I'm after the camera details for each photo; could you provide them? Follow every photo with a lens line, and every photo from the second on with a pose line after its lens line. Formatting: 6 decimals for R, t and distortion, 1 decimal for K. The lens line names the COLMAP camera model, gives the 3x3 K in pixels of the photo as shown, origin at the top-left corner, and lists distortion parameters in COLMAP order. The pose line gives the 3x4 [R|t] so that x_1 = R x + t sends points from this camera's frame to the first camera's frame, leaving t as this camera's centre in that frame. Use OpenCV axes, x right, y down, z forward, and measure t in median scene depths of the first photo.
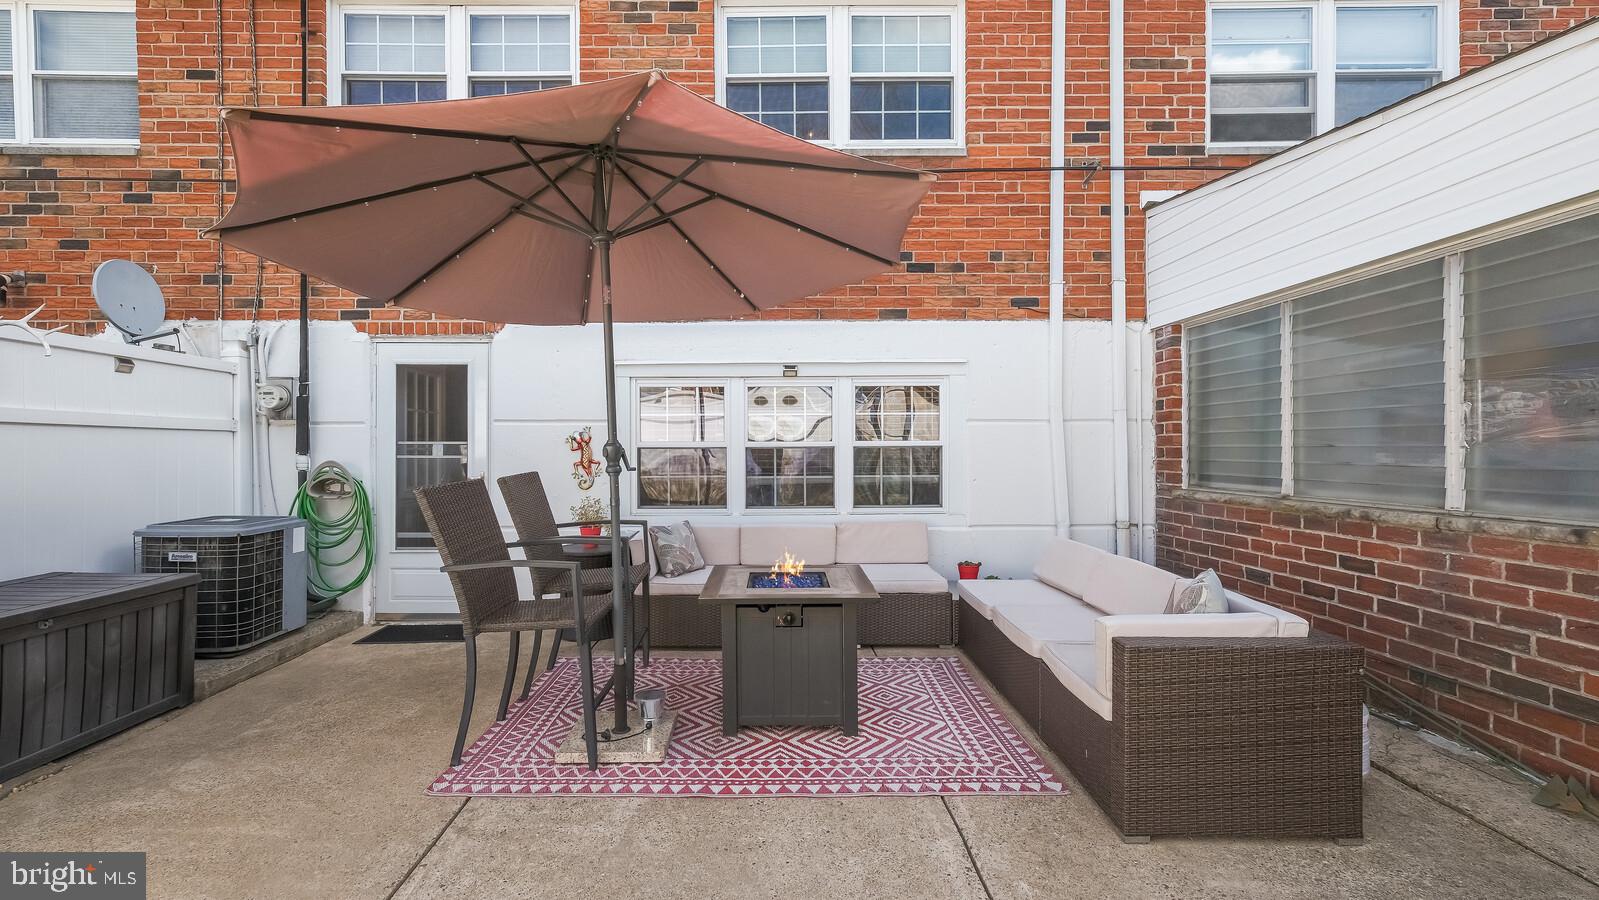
lens RADIAL K [[689.9, 0, 774.0], [0, 689.9, 464.0], [0, 0, 1]] dist [0.002138, 0.000267]
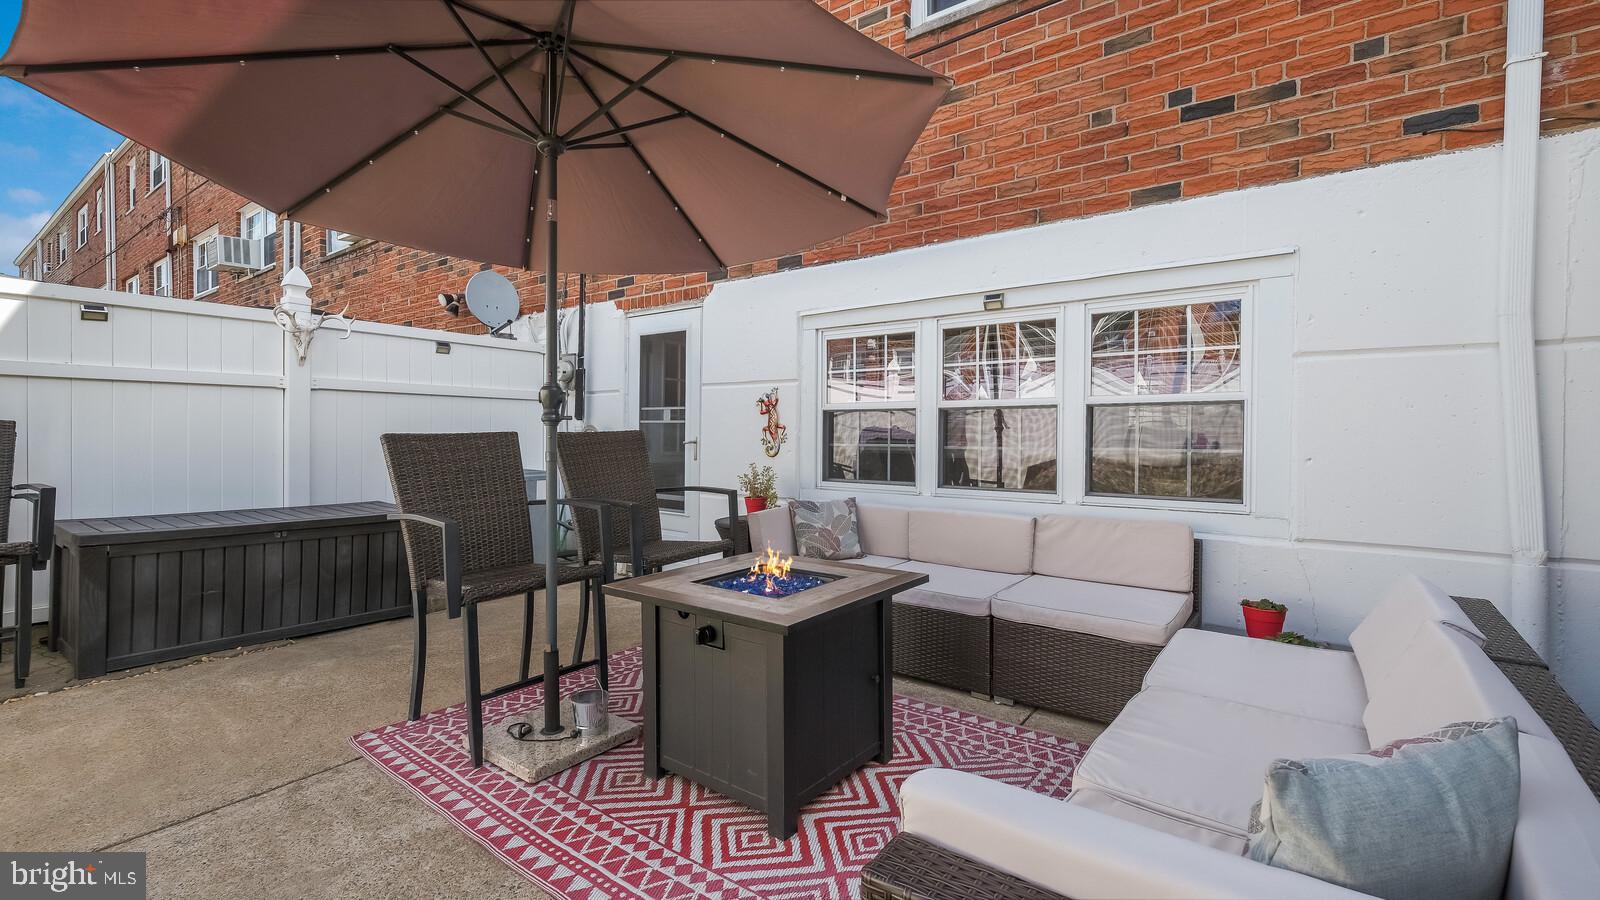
lens RADIAL K [[683.3, 0, 800.0], [0, 683.3, 450.0], [0, 0, 1]] dist [0.000929, -0.000107]
pose [[0.796844, 0.021462, -0.603804, 0.300529], [-0.021398, 0.999744, 0.007296, 0.020434], [0.603806, 0.007107, 0.797100, 0.306572]]
